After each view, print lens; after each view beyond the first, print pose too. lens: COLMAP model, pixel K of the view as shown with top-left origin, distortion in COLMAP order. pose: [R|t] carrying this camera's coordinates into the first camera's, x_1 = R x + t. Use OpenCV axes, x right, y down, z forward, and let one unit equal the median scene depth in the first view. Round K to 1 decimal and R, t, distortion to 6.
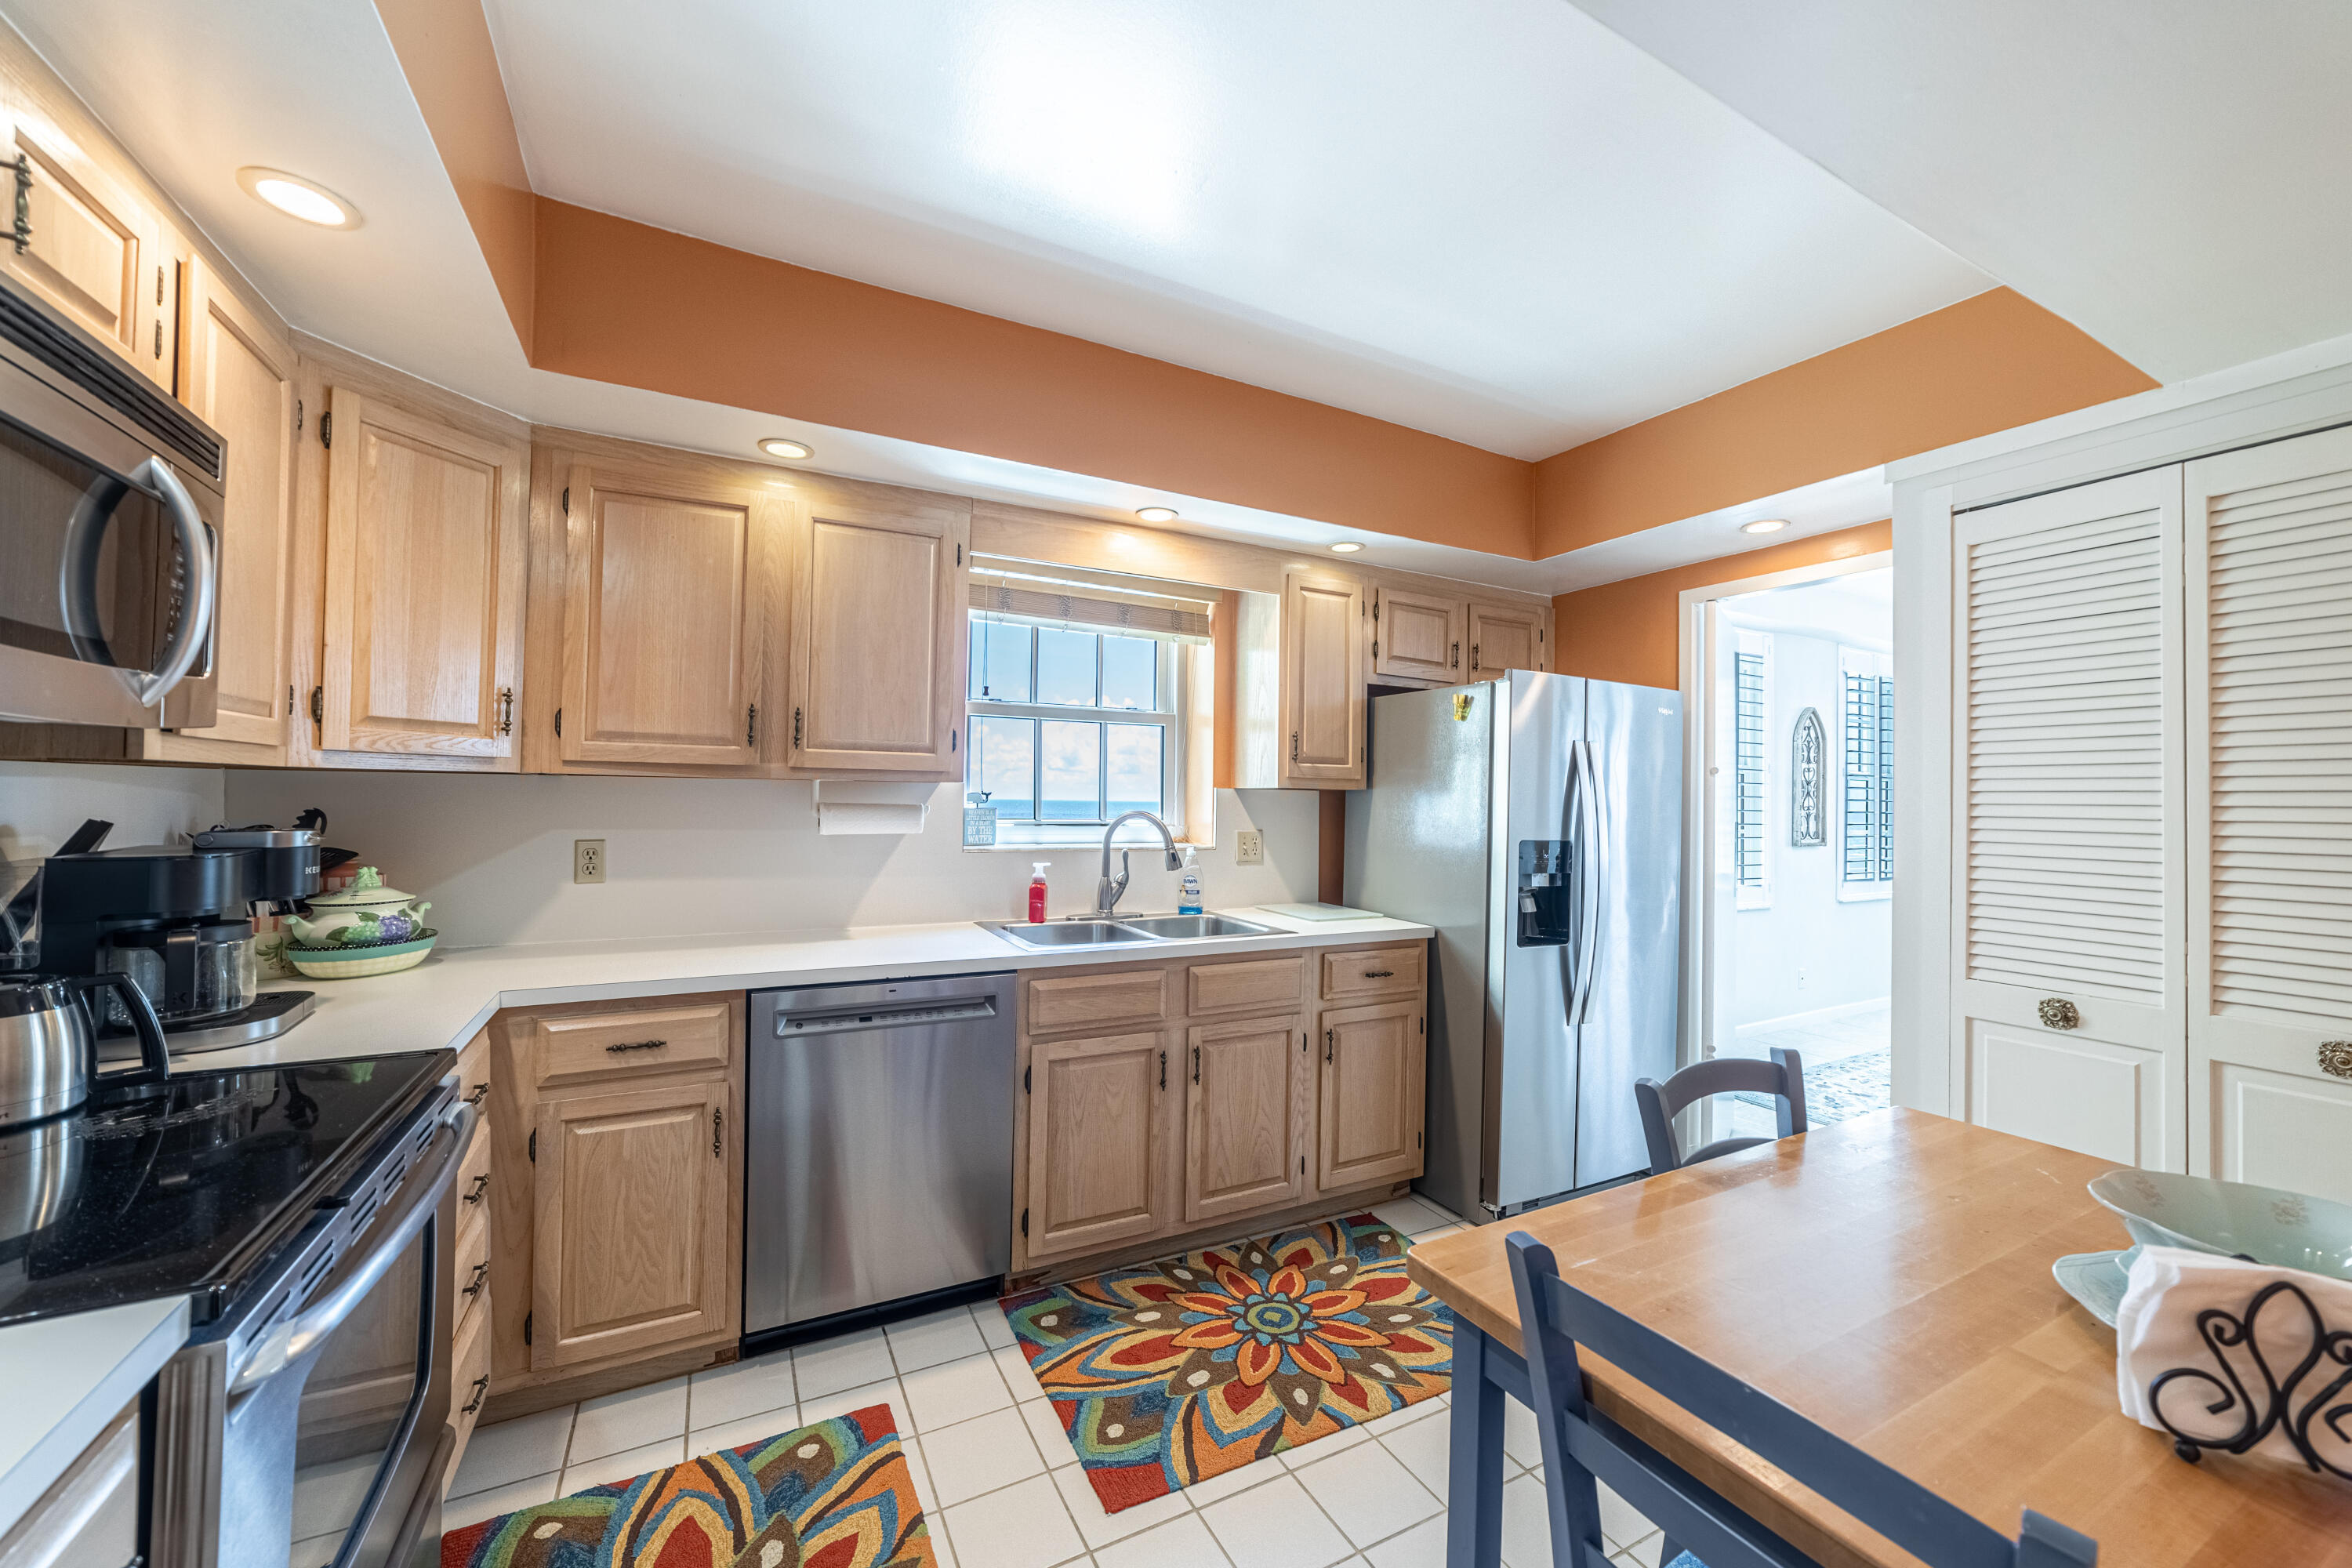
lens RADIAL K [[900.4, 0, 1181.5], [0, 900.4, 823.8], [0, 0, 1]] dist [-0.001911, -0.000033]
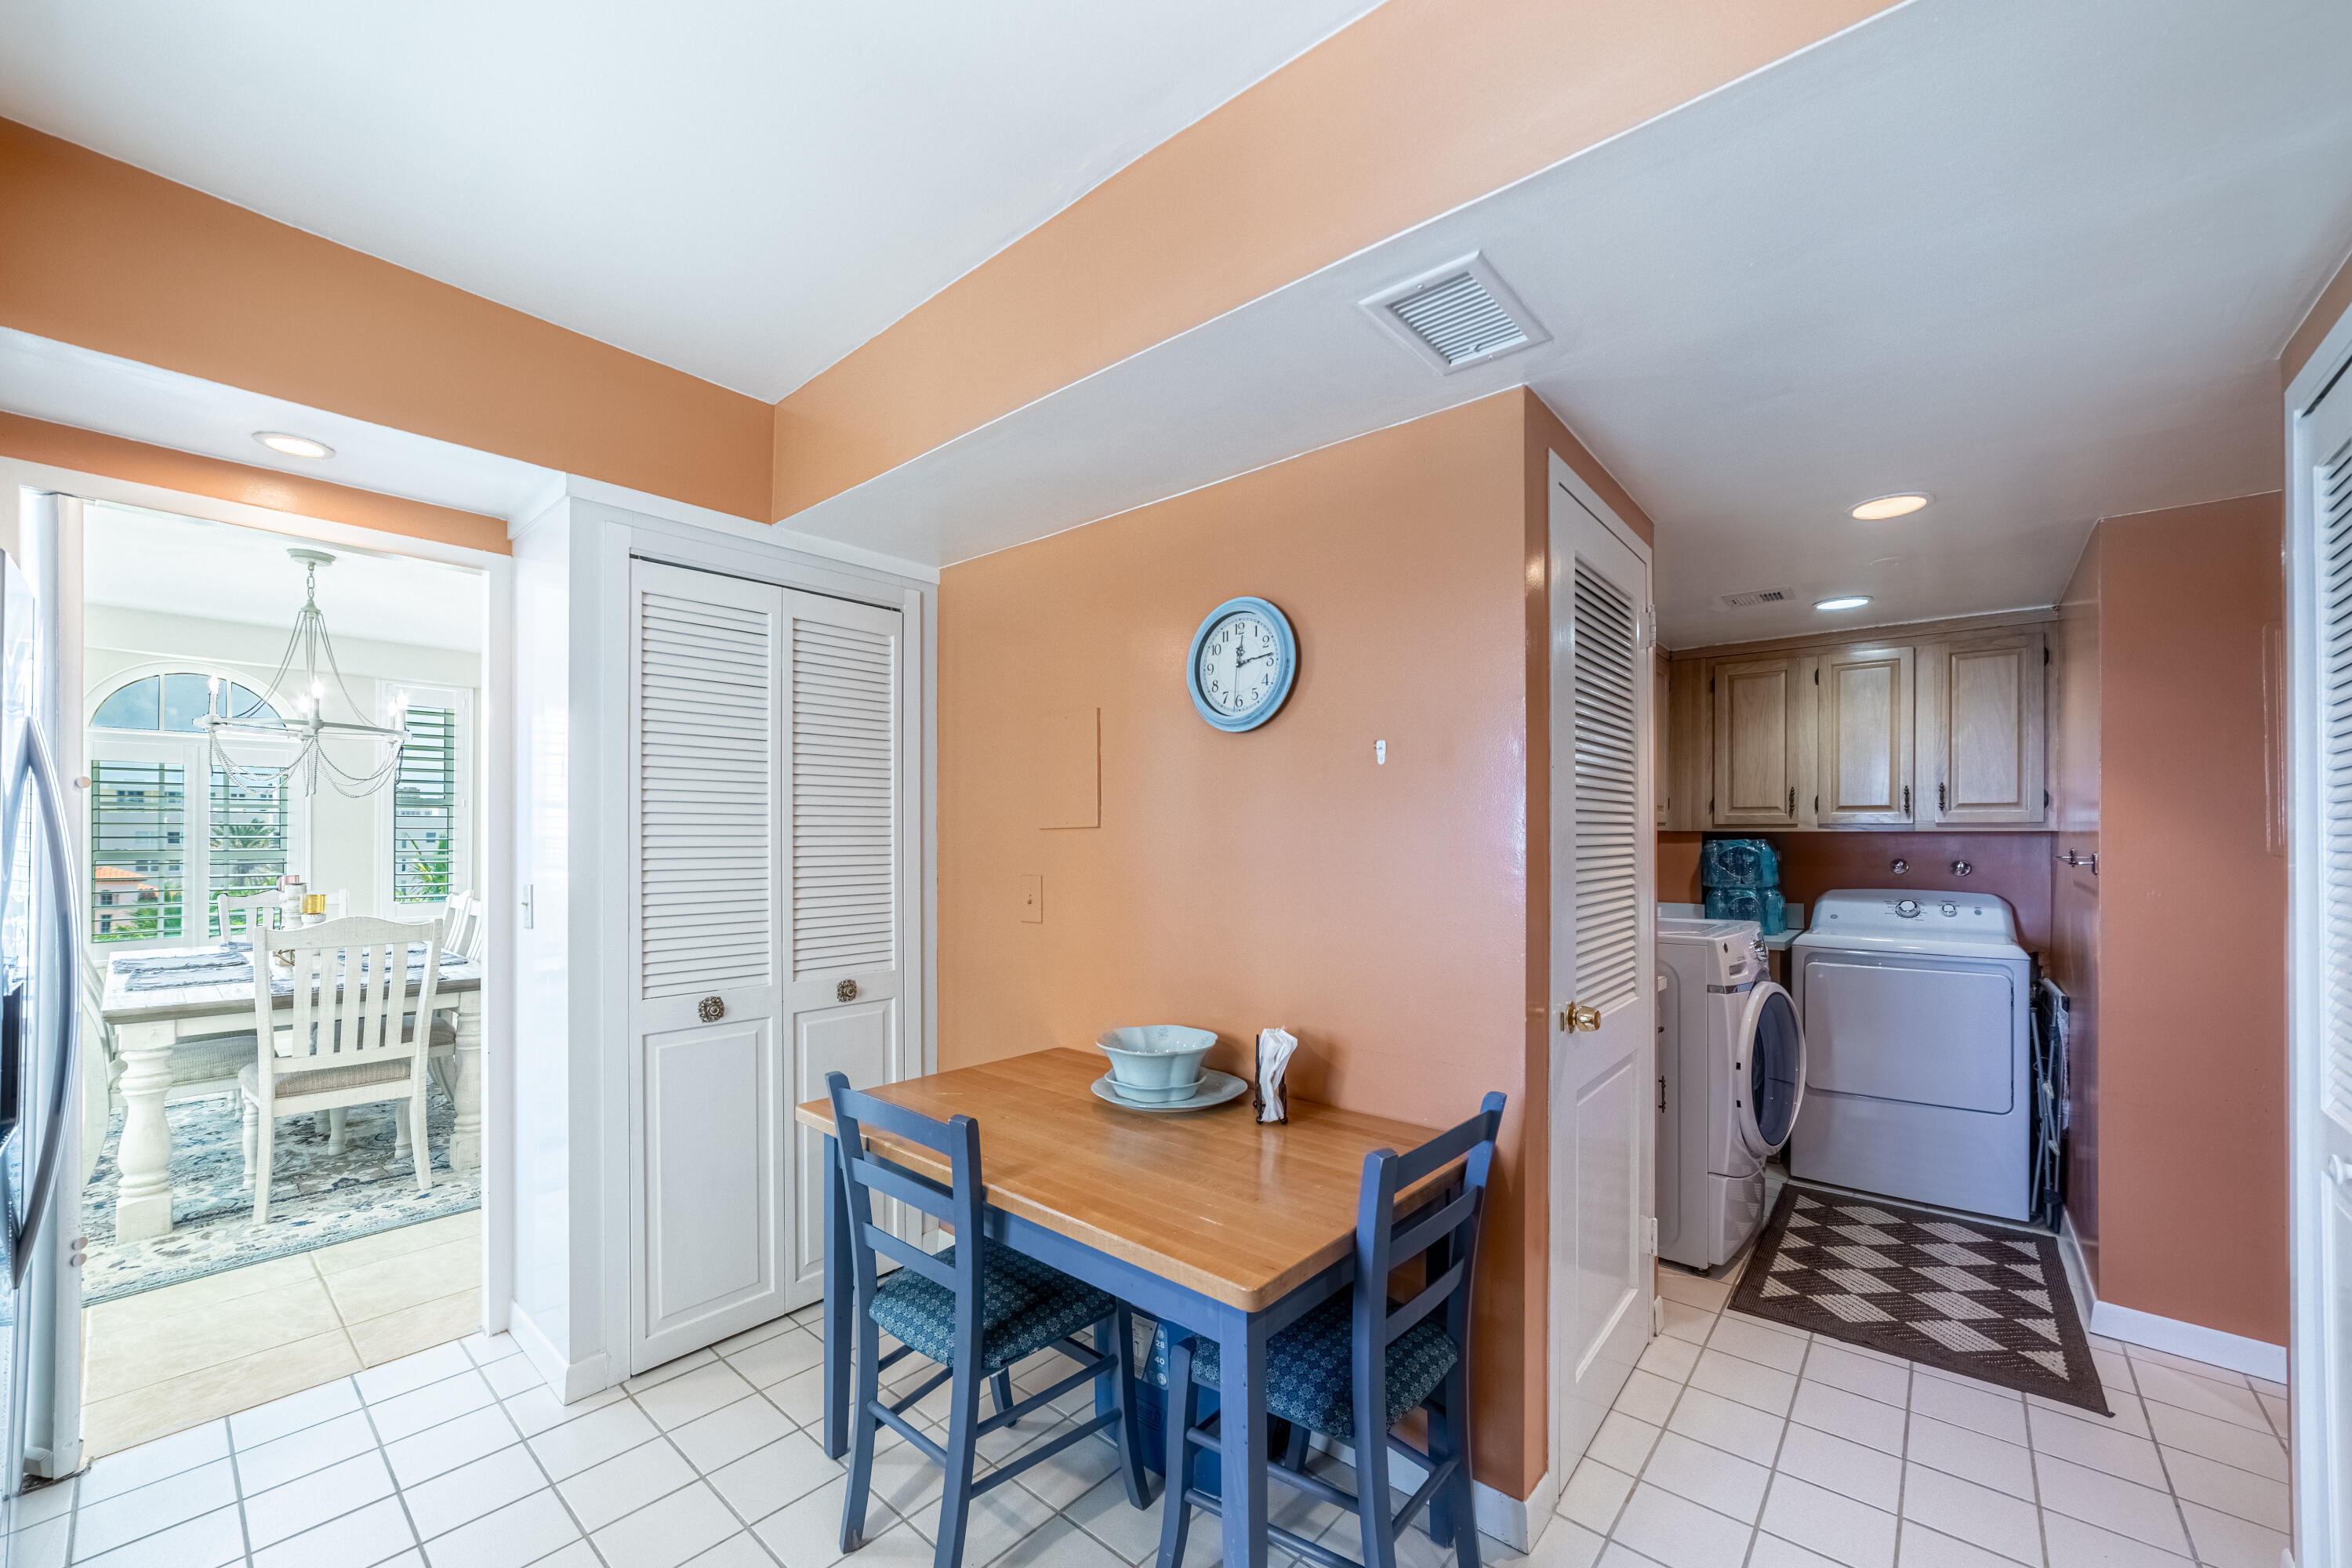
lens RADIAL K [[900.4, 0, 1181.5], [0, 900.4, 823.8], [0, 0, 1]] dist [-0.001911, -0.000033]
pose [[-0.365638, 0.006467, 0.930735, -0.171382], [0.030264, 0.999530, 0.004944, -0.010250], [-0.930265, 0.029975, -0.365662, 0.396250]]
